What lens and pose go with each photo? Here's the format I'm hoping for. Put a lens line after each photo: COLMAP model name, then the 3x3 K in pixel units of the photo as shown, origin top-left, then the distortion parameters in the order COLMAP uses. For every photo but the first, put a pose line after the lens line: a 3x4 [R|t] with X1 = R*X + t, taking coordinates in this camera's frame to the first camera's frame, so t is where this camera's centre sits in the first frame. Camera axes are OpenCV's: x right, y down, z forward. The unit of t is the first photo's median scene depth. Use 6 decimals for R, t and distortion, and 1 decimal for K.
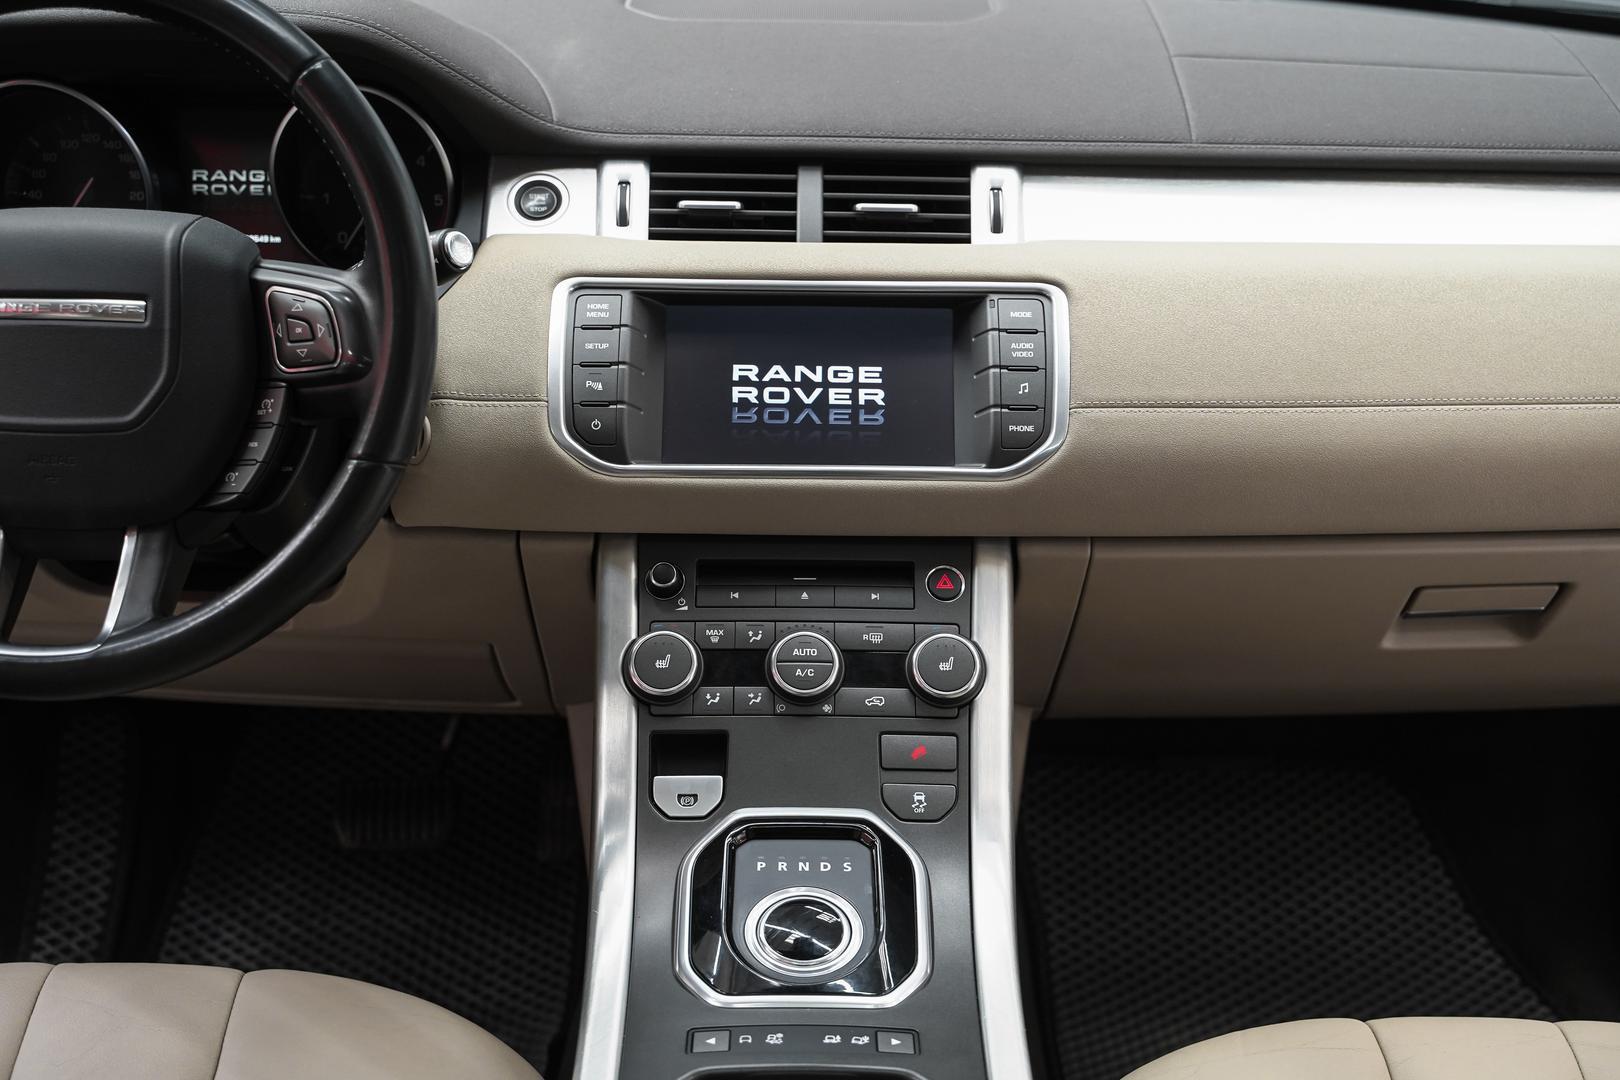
lens RADIAL K [[2030.5, 0, 823.0], [0, 2030.5, 540.1], [0, 0, 1]] dist [-0.008950, 0.000000]
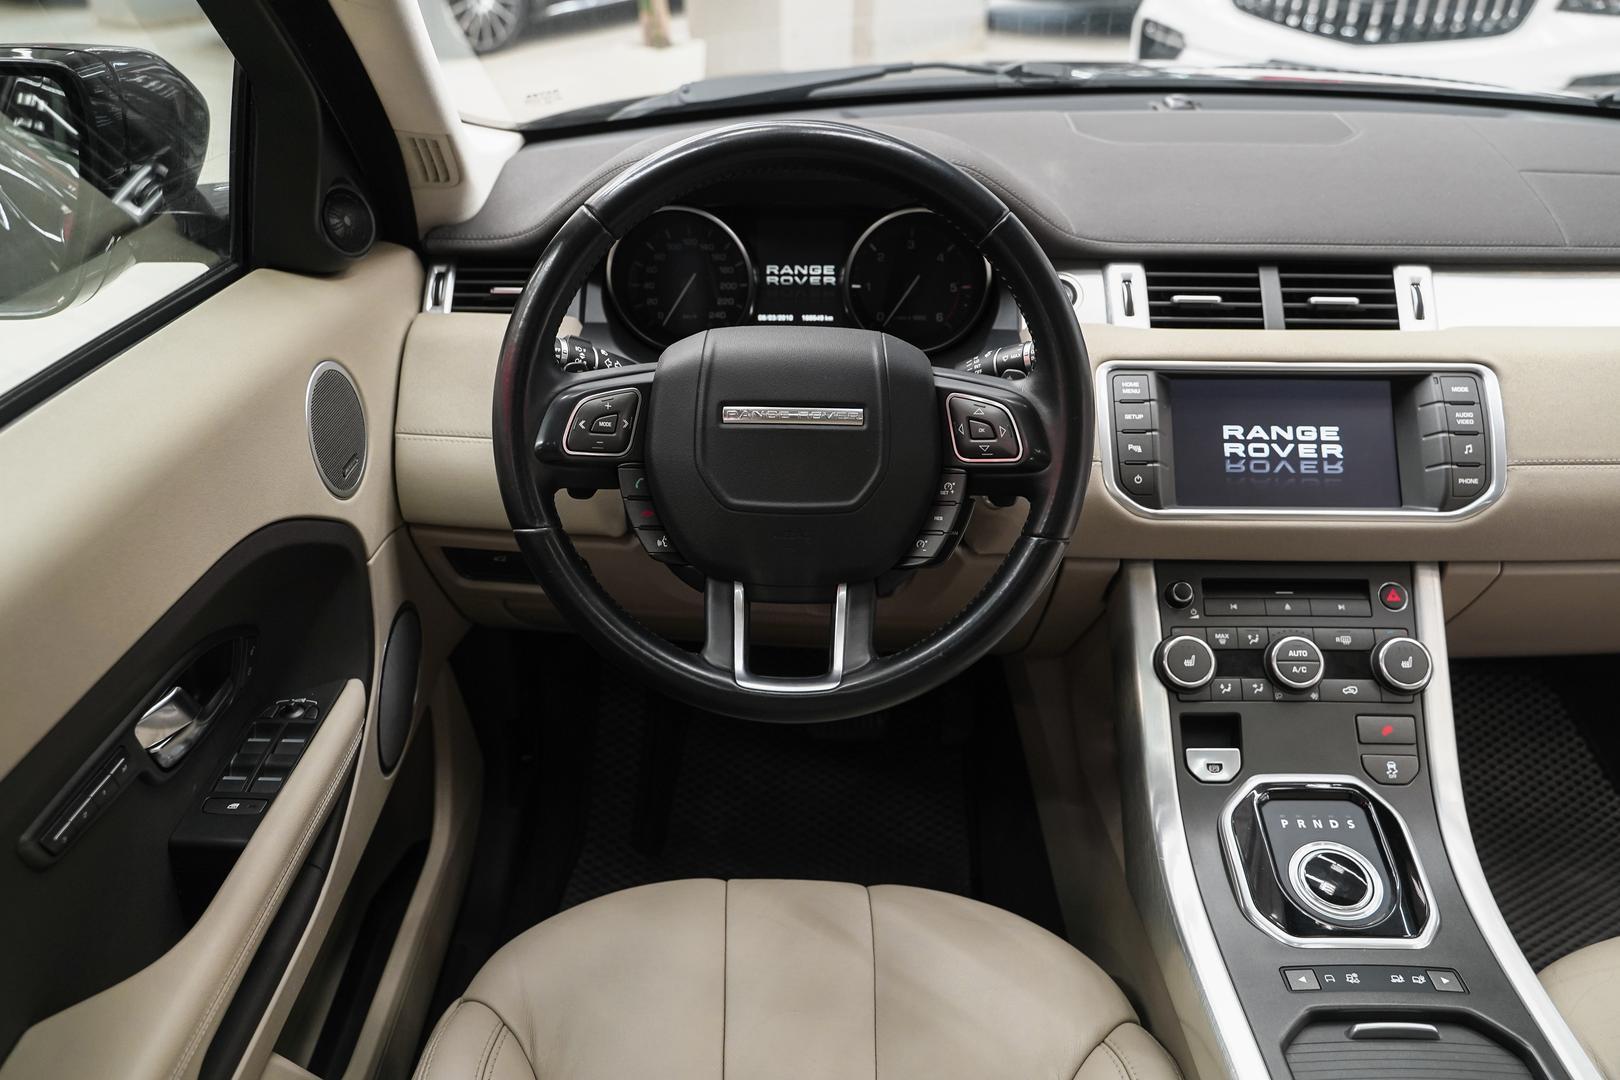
lens RADIAL K [[1313.4, 0, 797.2], [0, 1313.4, 534.9], [0, 0, 1]] dist [-0.018979, -0.000367]
pose [[0.999428, -0.001773, -0.033775, -0.290641], [0.004908, 0.995656, 0.092984, -0.096970], [0.033464, -0.093096, 0.995095, 0.150166]]
